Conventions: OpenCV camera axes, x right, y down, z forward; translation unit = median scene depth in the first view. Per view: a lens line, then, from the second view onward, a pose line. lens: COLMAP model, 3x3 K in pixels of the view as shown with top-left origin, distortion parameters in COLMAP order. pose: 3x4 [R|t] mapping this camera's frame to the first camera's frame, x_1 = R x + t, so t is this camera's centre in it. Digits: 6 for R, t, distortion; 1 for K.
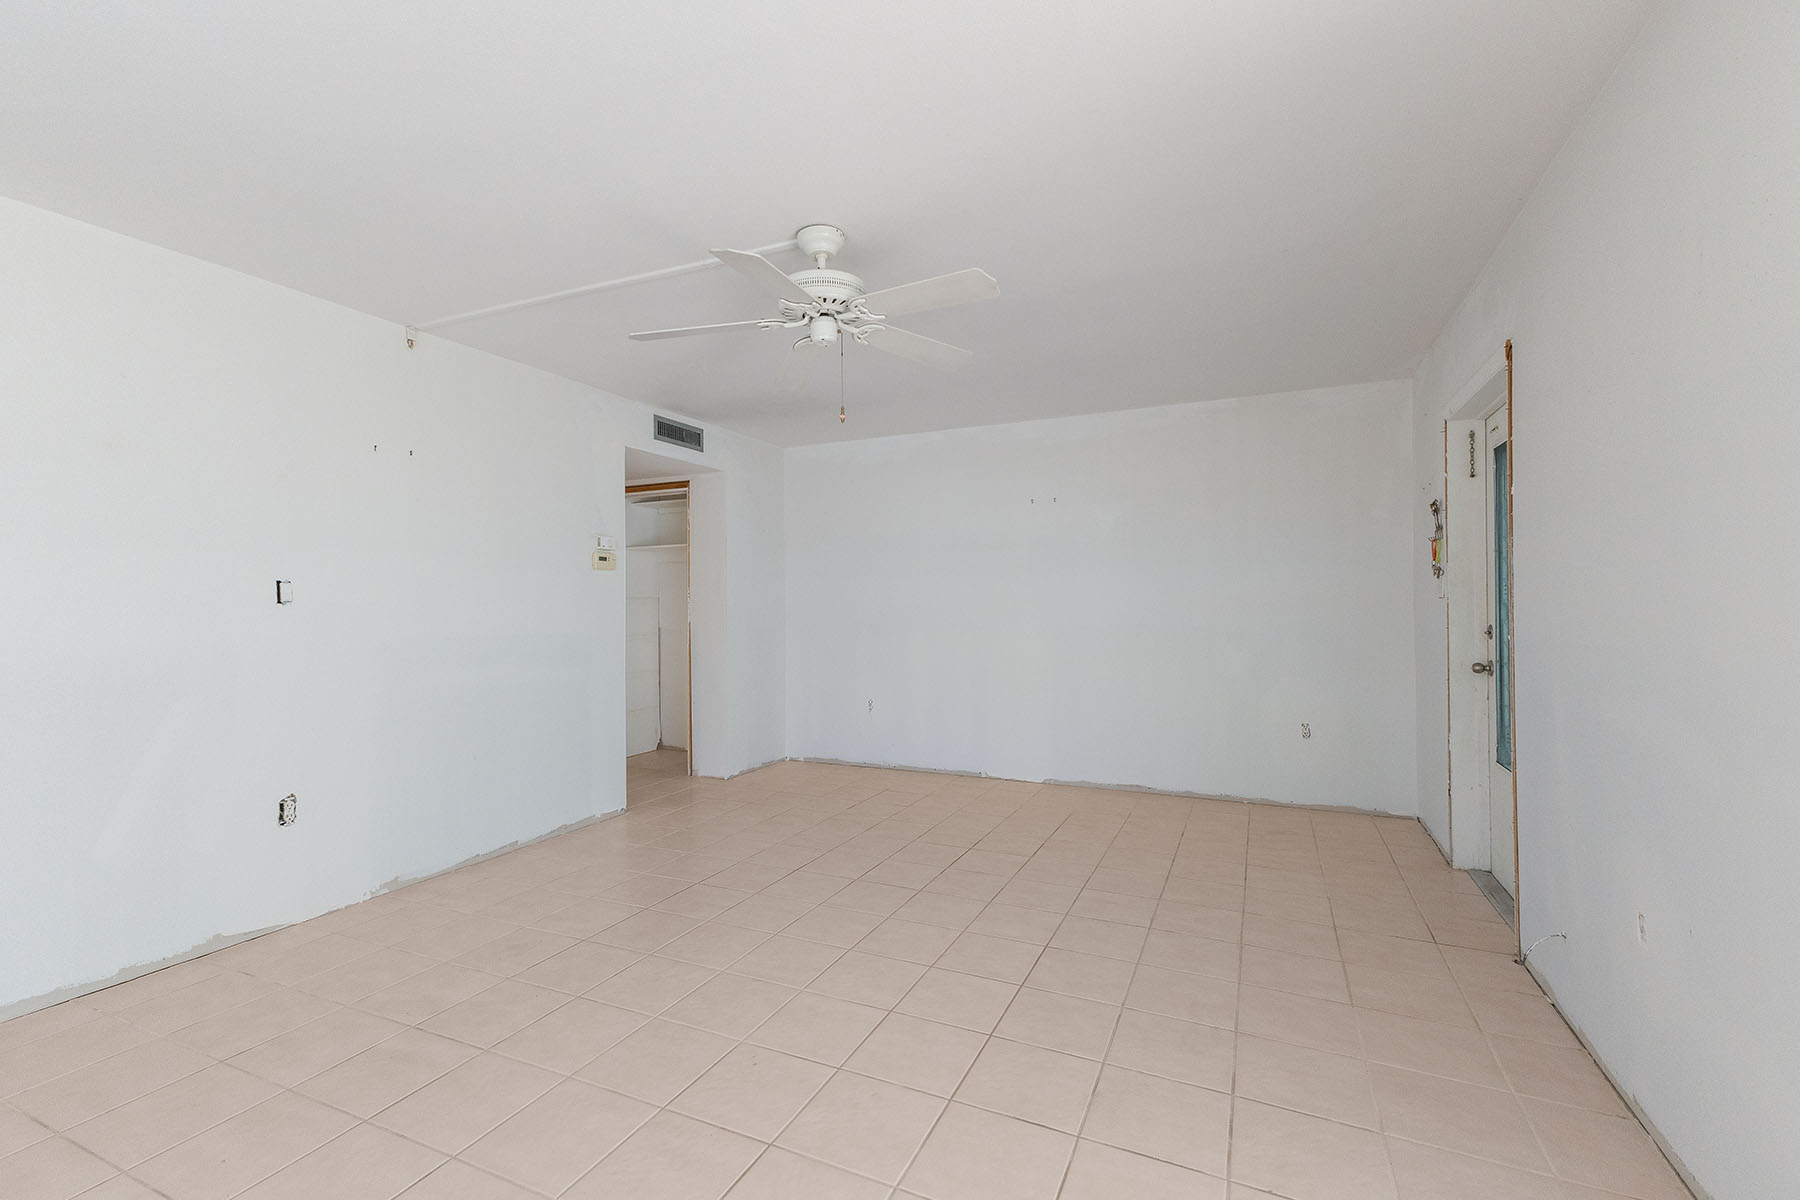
lens RADIAL K [[763.3, 0, 905.9], [0, 763.3, 601.5], [0, 0, 1]] dist [0.014874, -0.001973]
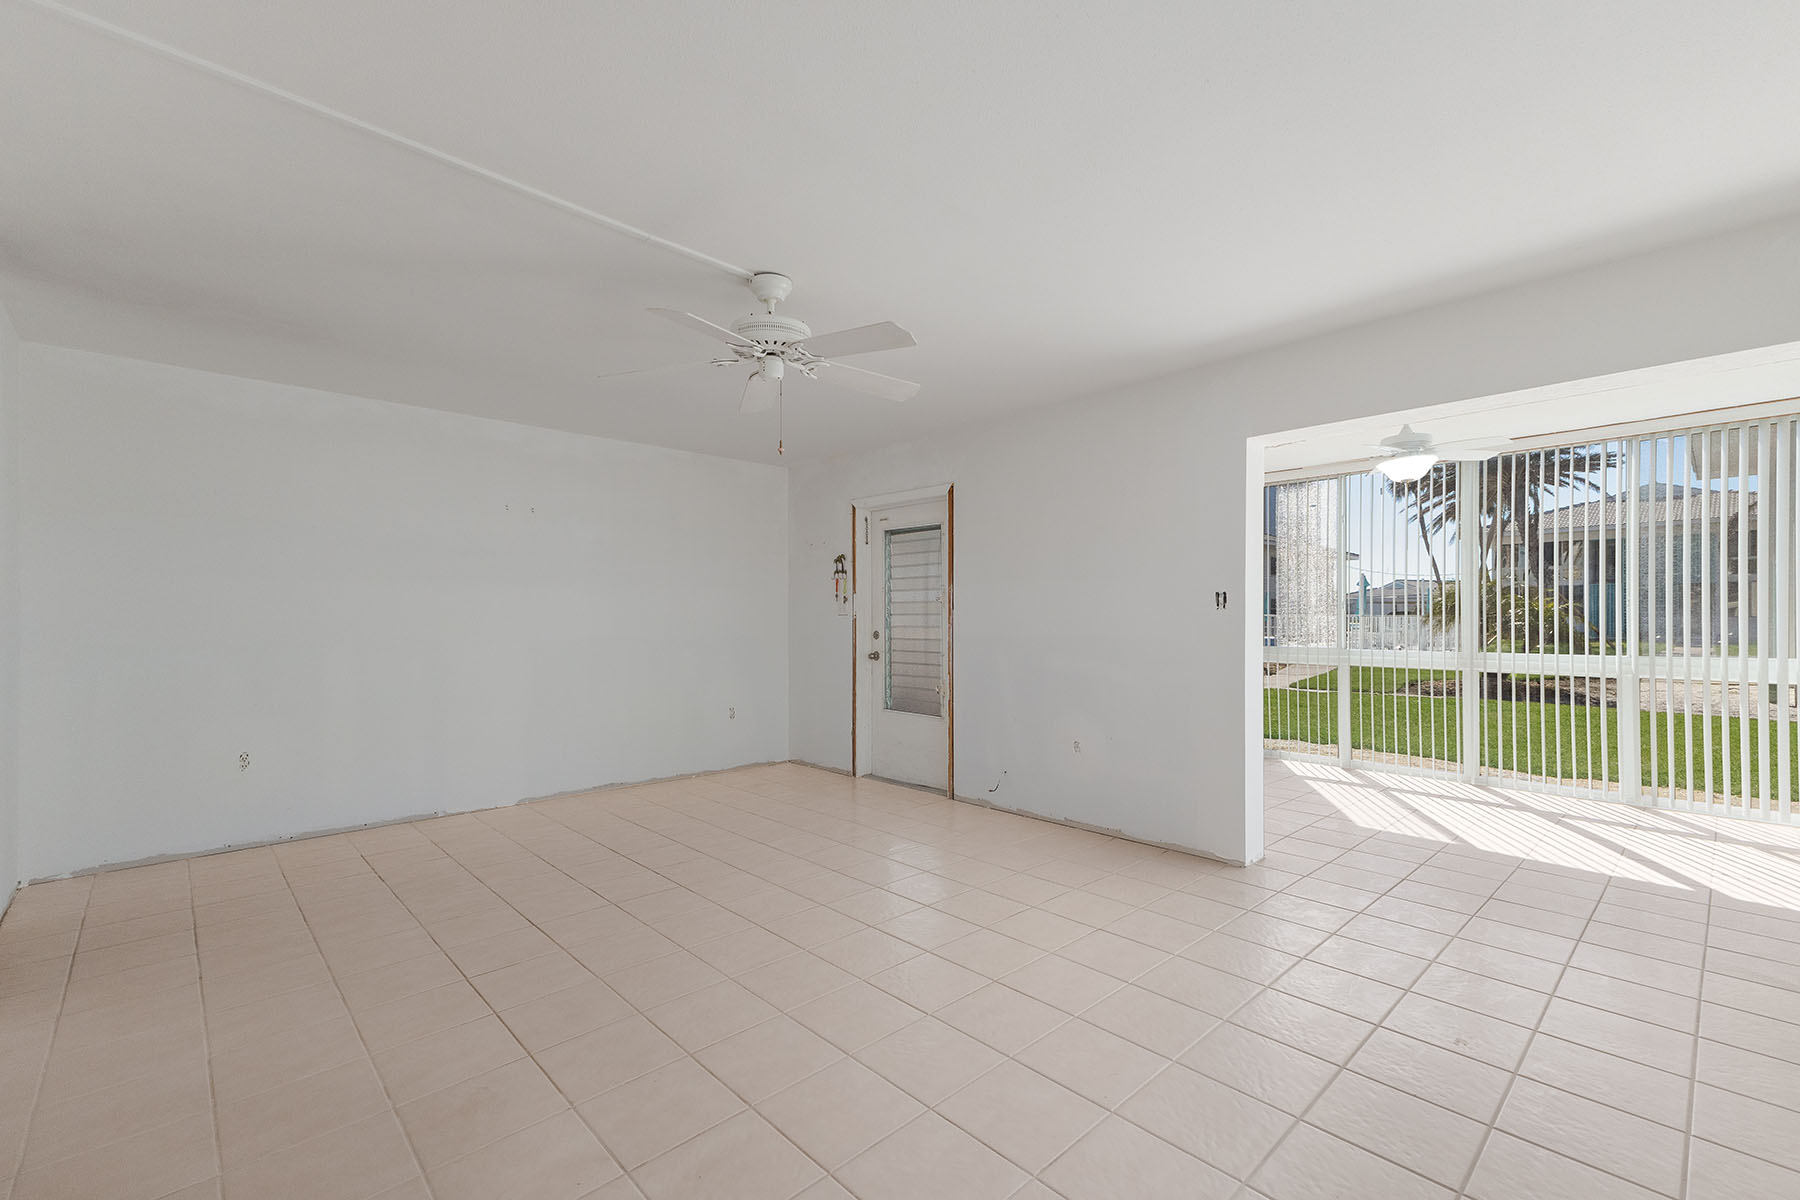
lens RADIAL K [[763.3, 0, 898.3], [0, 763.3, 611.6], [0, 0, 1]] dist [0.014874, -0.001973]
pose [[0.363231, 0.015889, 0.931564, -0.715370], [-0.007380, 0.999872, -0.014176, 0.009627], [-0.931670, -0.001726, 0.363301, 0.281499]]
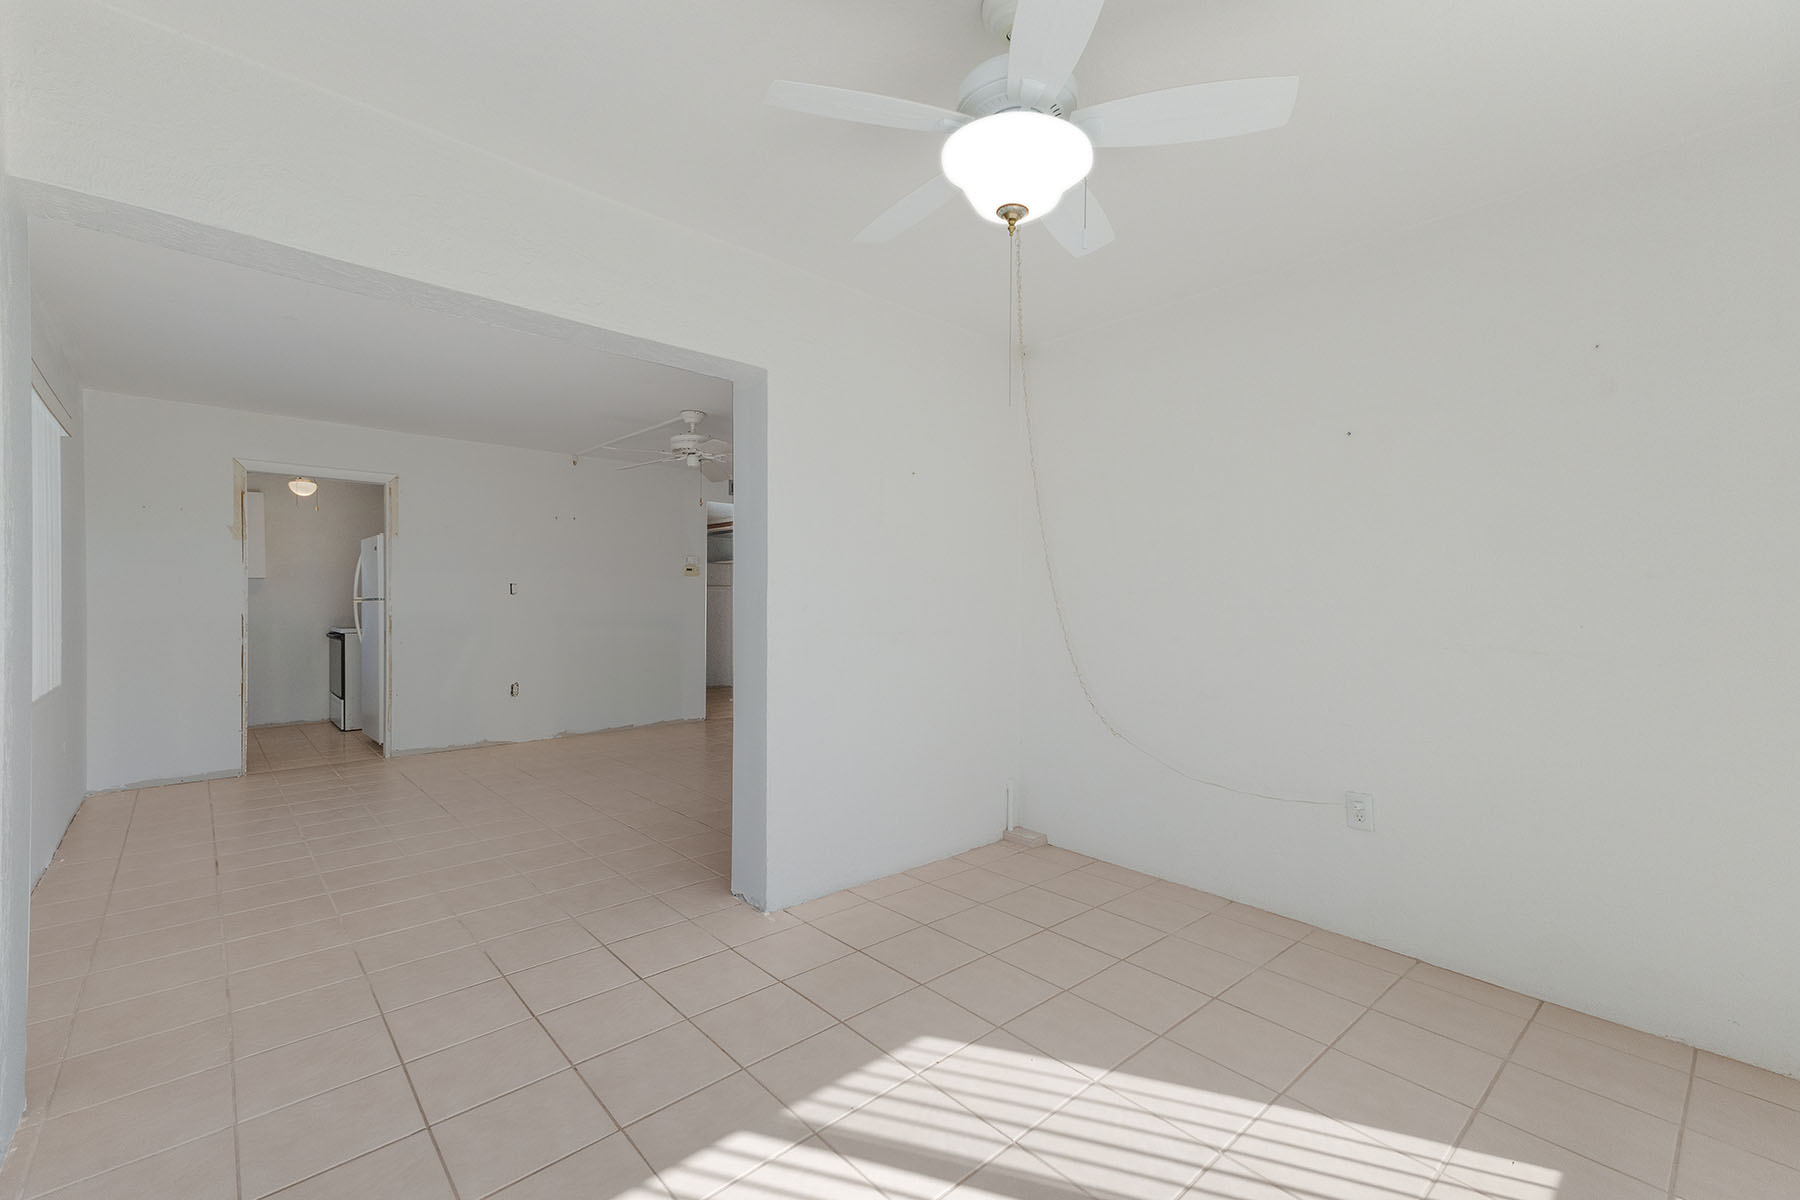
lens RADIAL K [[763.3, 0, 917.2], [0, 763.3, 602.4], [0, 0, 1]] dist [0.014874, -0.001973]
pose [[0.924782, 0.013121, -0.380272, 0.798441], [-0.010397, 0.999903, 0.009215, -0.003327], [0.380356, -0.004568, 0.924829, -0.423336]]
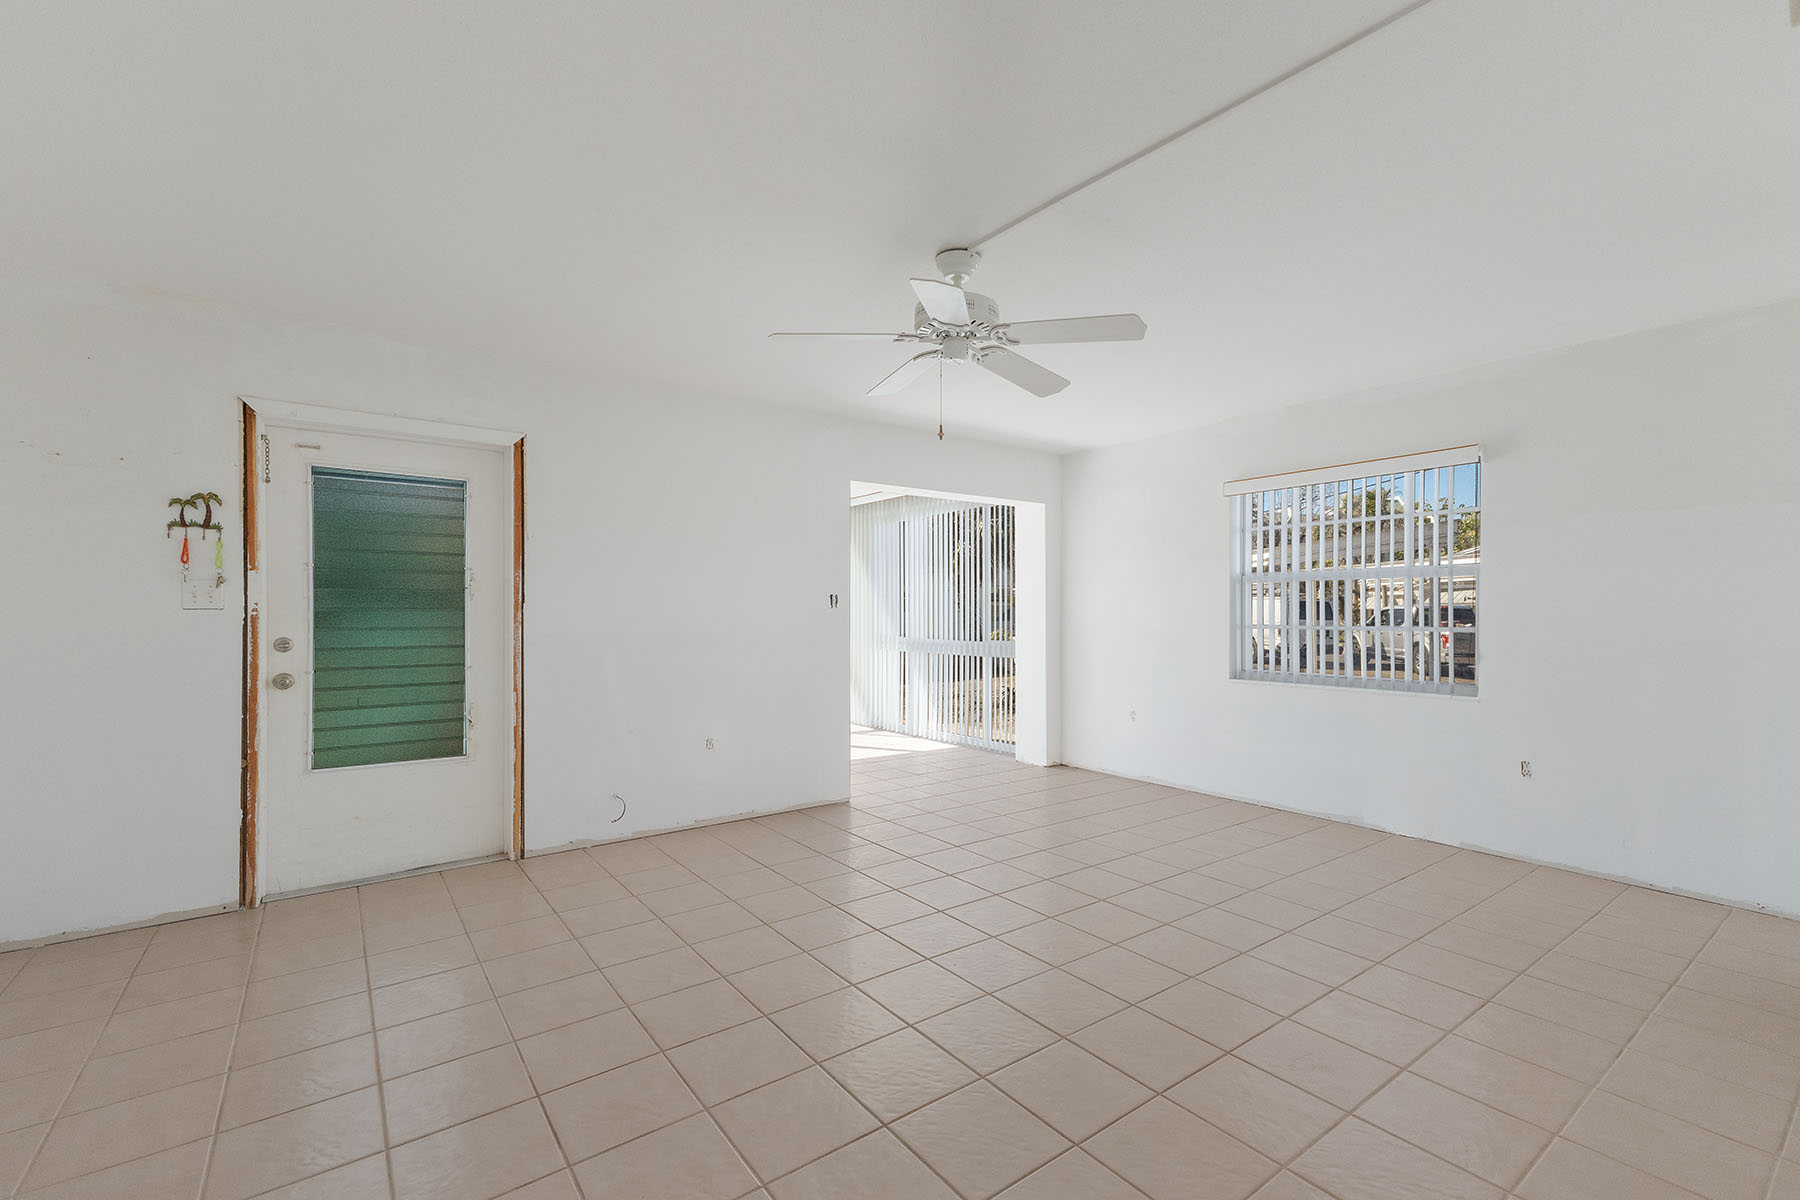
lens RADIAL K [[763.3, 0, 911.0], [0, 763.3, 606.2], [0, 0, 1]] dist [0.014874, -0.001973]
pose [[-0.886142, 0.012682, 0.463240, -0.357500], [0.004251, 0.999806, -0.019240, 0.010650], [-0.463394, -0.015080, -0.886024, 1.294702]]
